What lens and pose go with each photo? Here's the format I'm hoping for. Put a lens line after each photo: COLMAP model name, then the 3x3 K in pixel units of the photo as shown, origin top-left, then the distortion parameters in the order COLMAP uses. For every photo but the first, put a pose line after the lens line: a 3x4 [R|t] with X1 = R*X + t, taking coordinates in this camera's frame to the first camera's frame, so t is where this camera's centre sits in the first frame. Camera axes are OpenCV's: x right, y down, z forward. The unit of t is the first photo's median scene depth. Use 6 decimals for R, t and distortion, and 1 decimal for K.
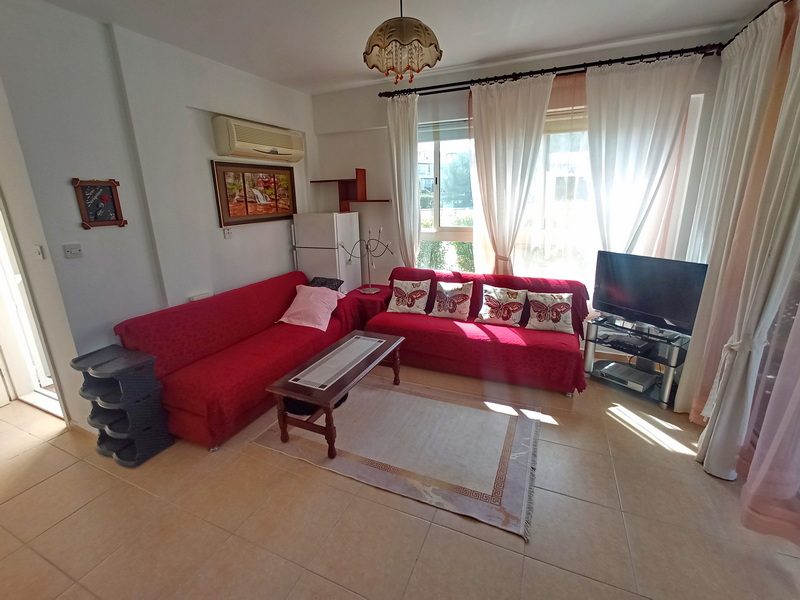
lens RADIAL K [[363.8, 0, 398.5], [0, 363.8, 293.8], [0, 0, 1]] dist [-0.004293, 0.000257]
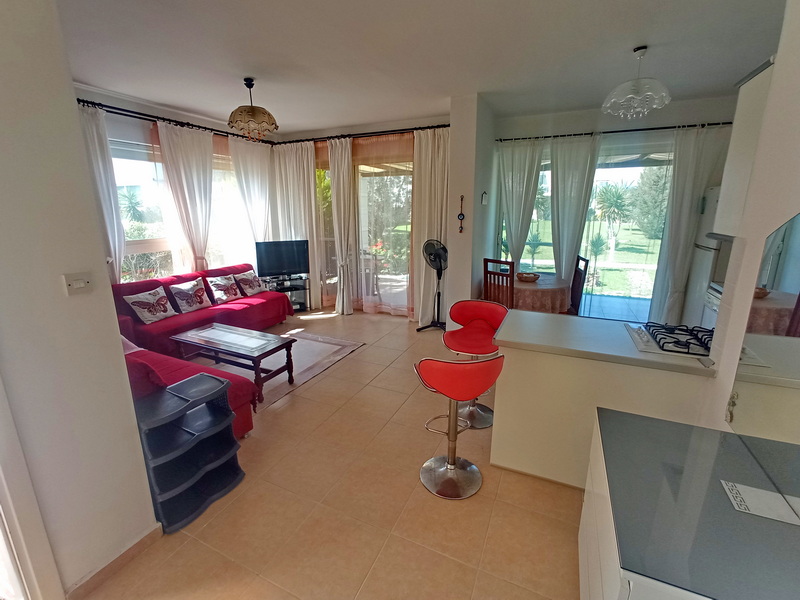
lens RADIAL K [[363.8, 0, 396.5], [0, 363.8, 301.1], [0, 0, 1]] dist [-0.004293, 0.000257]
pose [[0.005356, -0.225043, 0.974334, -1.130508], [0.268264, 0.938956, 0.215397, -0.048384], [-0.963331, 0.260225, 0.065400, 0.301408]]
